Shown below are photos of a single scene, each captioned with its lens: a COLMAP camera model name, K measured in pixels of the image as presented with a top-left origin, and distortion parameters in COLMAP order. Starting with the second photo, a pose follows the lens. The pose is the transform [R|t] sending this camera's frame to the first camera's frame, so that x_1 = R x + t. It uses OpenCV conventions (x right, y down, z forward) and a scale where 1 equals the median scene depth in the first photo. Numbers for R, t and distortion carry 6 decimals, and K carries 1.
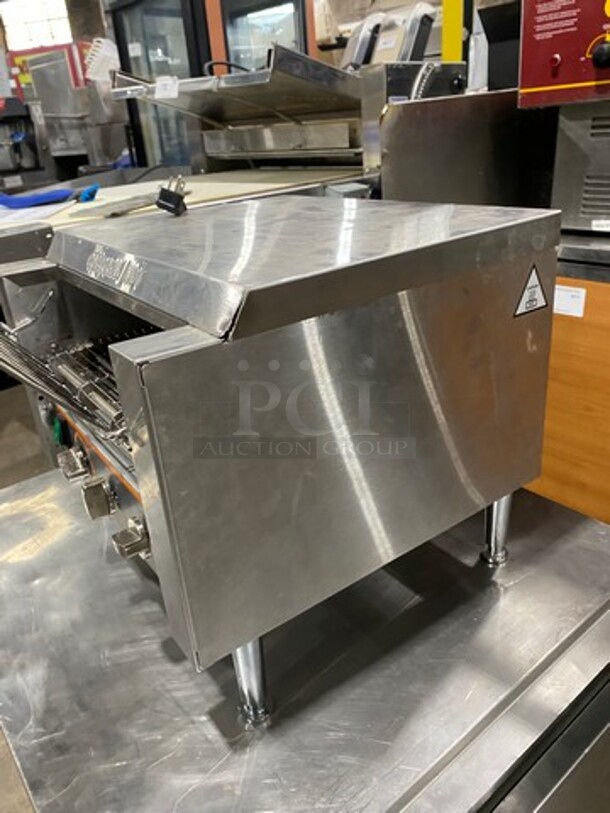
lens RADIAL K [[624.0, 0, 305.0], [0, 624.0, 406.5], [0, 0, 1]] dist [-0.004659, -0.002232]
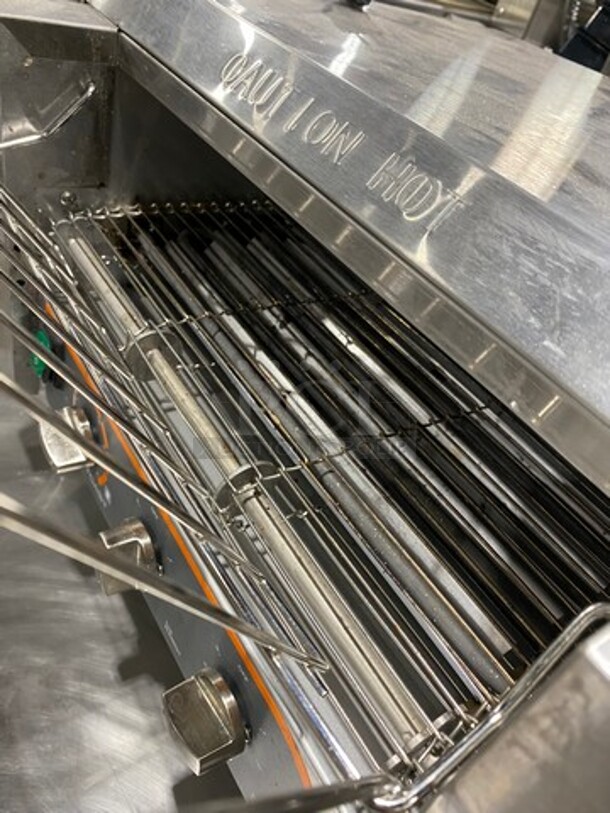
lens RADIAL K [[613.1, 0, 305.0], [0, 613.1, 406.5], [0, 0, 1]] dist [0.005789, -0.002498]
pose [[0.946418, 0.260200, 0.191285, -0.260530], [-0.301834, 0.923331, 0.237396, -0.110913], [-0.114849, -0.282412, 0.952393, 0.435643]]
